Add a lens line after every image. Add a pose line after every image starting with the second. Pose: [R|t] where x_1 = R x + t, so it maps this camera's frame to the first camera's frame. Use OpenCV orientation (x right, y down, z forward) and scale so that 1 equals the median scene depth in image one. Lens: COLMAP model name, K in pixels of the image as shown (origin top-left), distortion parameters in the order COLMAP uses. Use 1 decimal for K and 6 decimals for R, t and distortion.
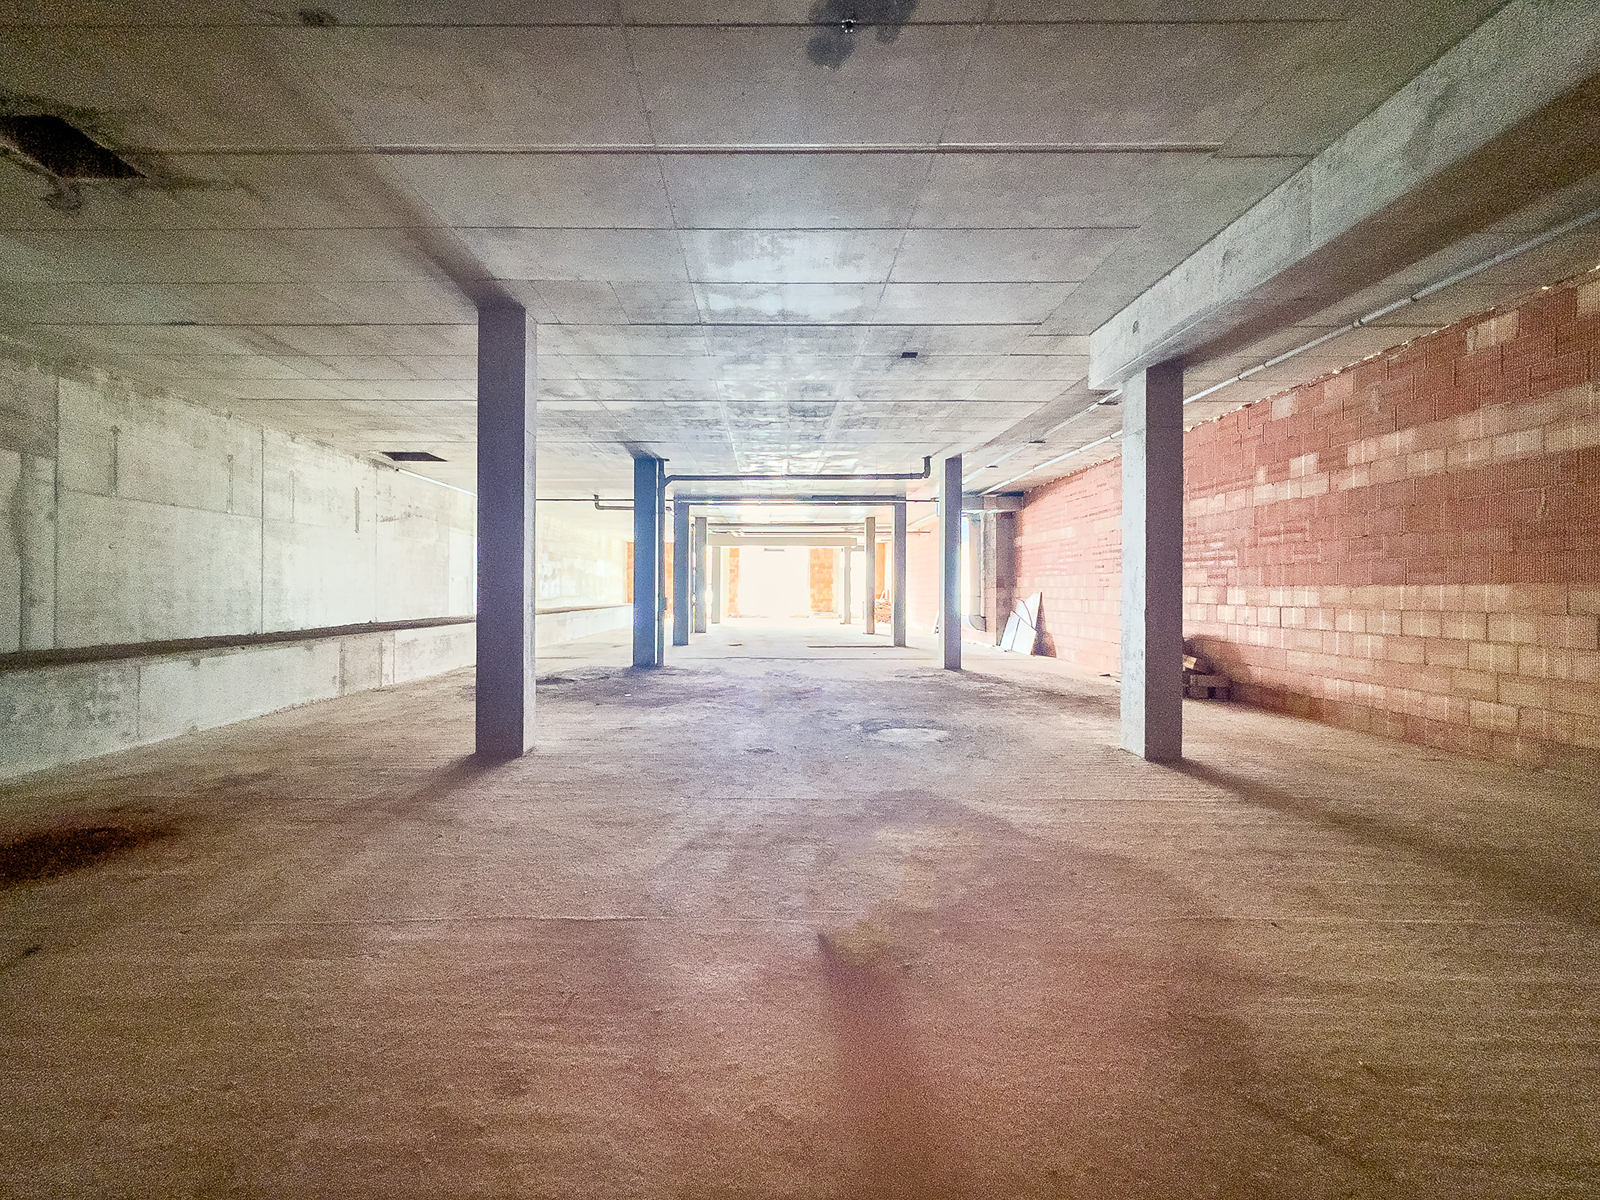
lens RADIAL K [[667.9, 0, 800.0], [0, 667.9, 600.0], [0, 0, 1]] dist [0.000579, 0.000154]
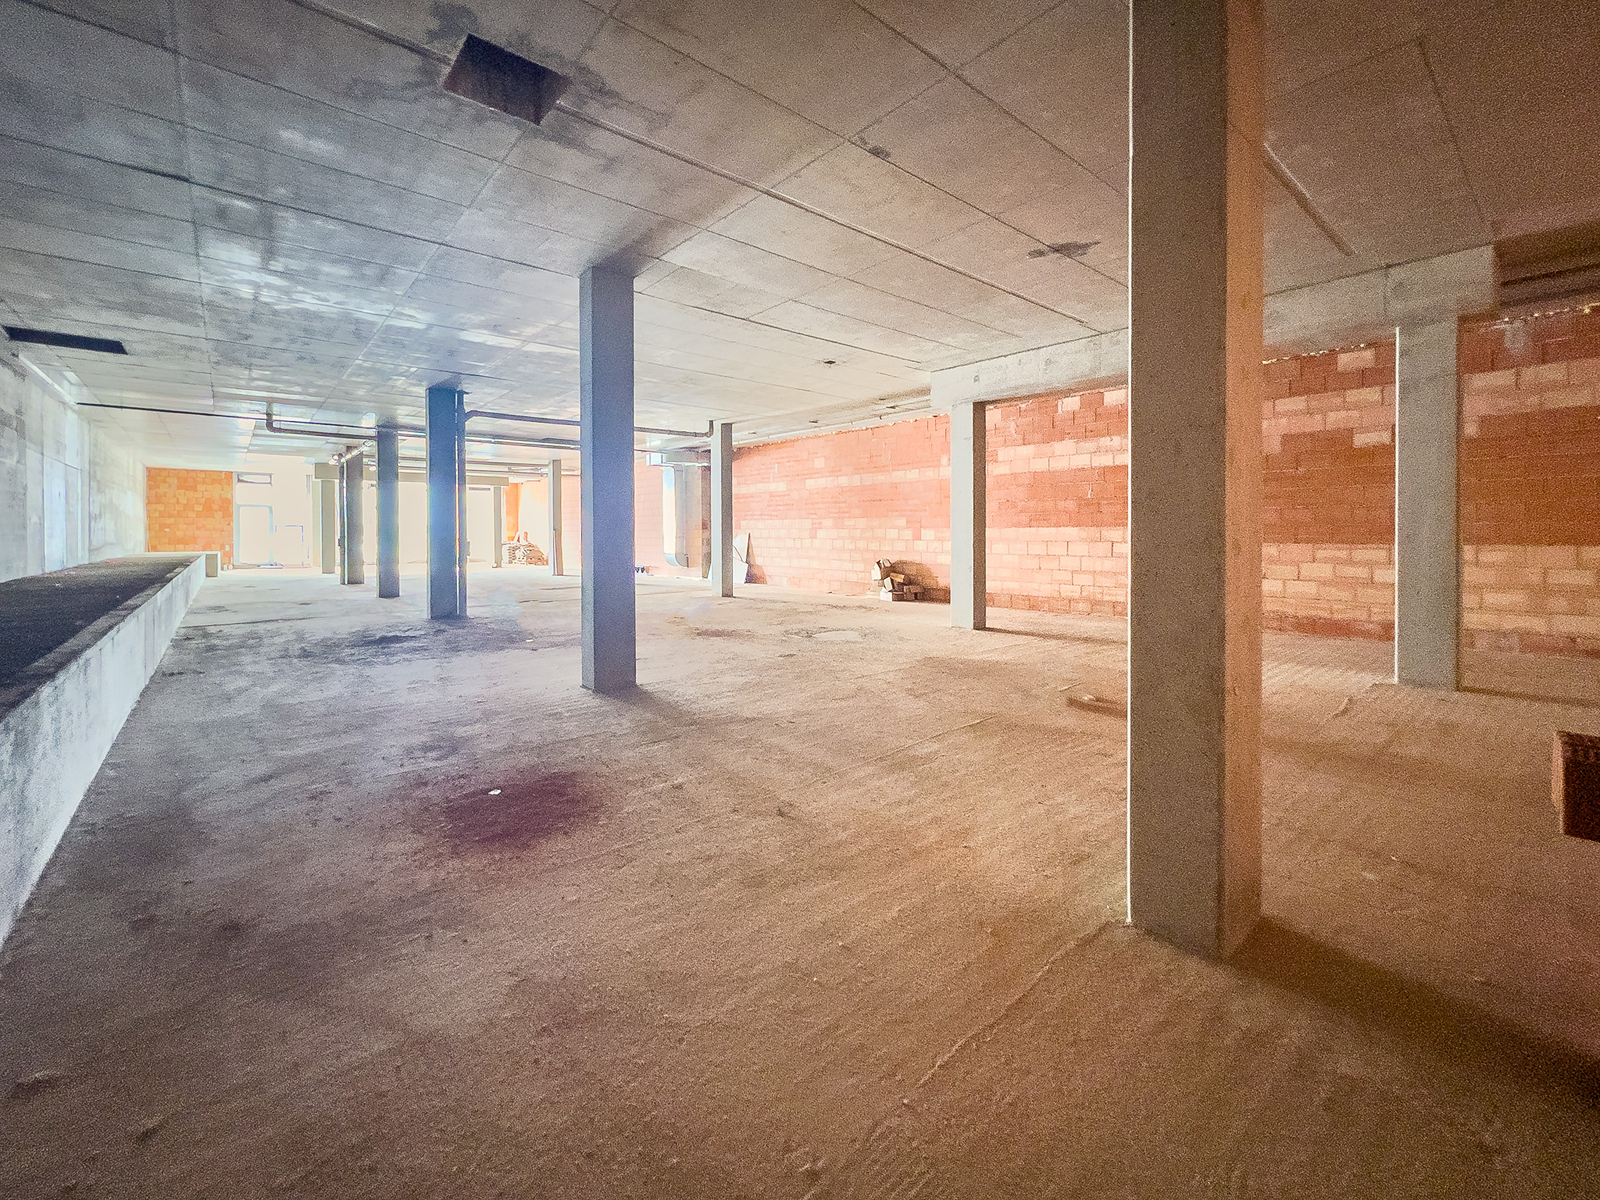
lens RADIAL K [[659.3, 0, 807.7], [0, 659.3, 544.2], [0, 0, 1]] dist [-0.000011, 0.000062]
pose [[0.757909, -0.018788, 0.652089, -0.605306], [0.015148, 0.999823, 0.011201, -0.004431], [-0.652184, 0.001388, 0.758059, -0.004041]]
